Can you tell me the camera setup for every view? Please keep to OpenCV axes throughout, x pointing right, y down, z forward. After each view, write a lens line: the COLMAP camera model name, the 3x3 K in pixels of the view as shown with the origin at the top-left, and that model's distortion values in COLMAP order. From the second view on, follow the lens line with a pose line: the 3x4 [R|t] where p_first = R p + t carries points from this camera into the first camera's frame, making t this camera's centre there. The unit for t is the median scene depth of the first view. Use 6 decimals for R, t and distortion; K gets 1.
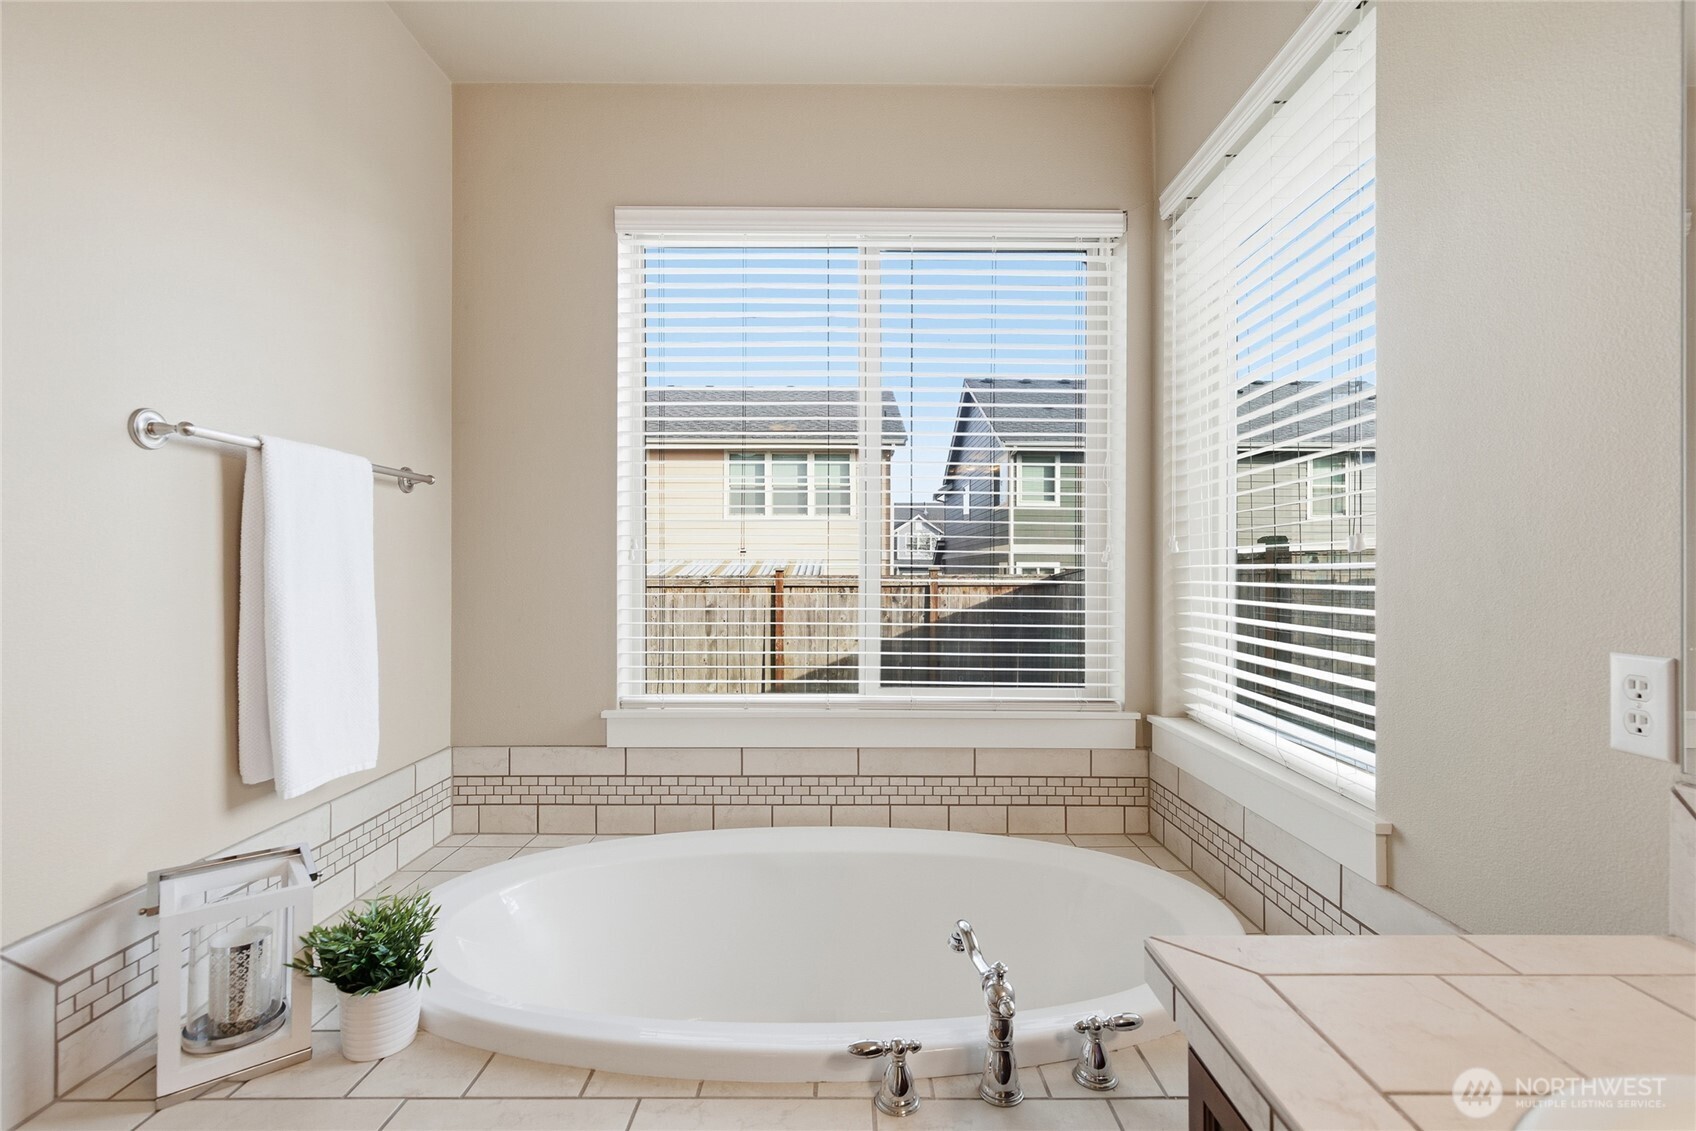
lens RADIAL K [[770.7, 0, 852.2], [0, 770.7, 570.6], [0, 0, 1]] dist [0.001731, 0.000352]
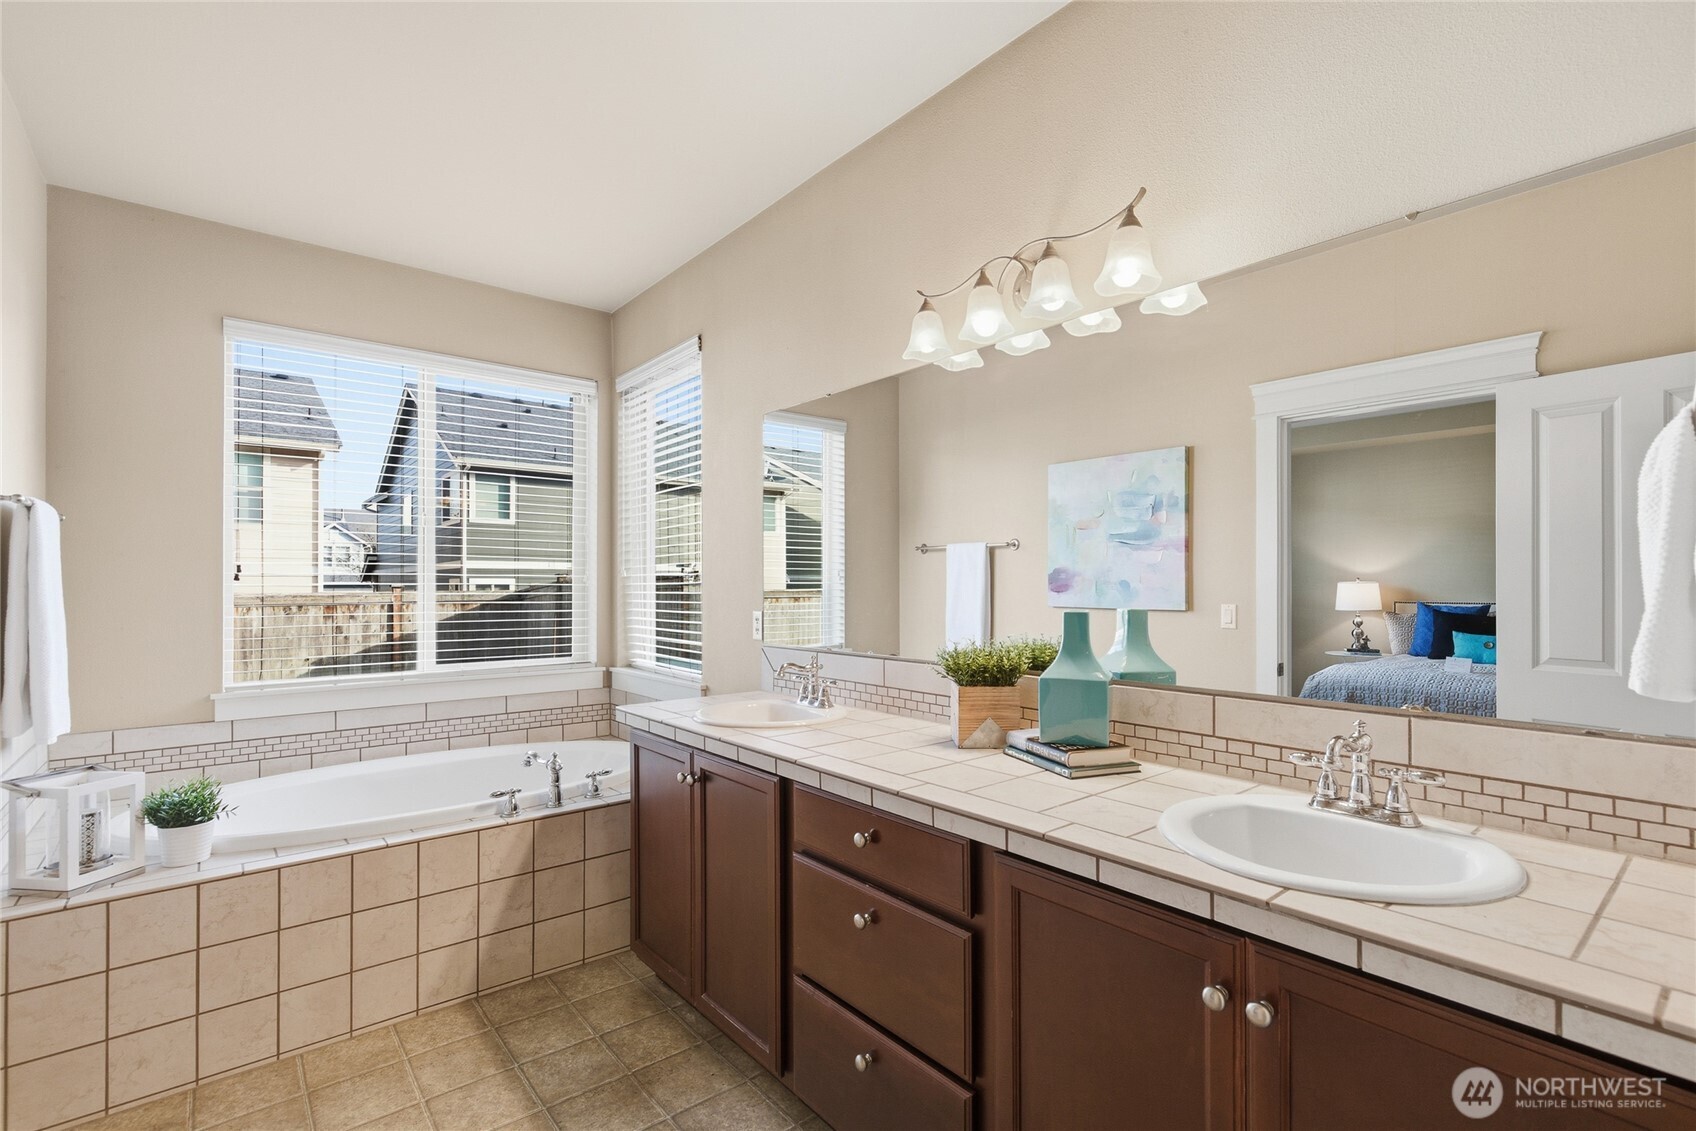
lens RADIAL K [[770.7, 0, 852.2], [0, 770.7, 570.6], [0, 0, 1]] dist [0.001731, 0.000352]
pose [[0.773823, 0.005314, 0.633380, -0.307163], [0.007801, 0.999809, -0.017920, 0.000406], [-0.633354, 0.018808, 0.773634, -0.724536]]
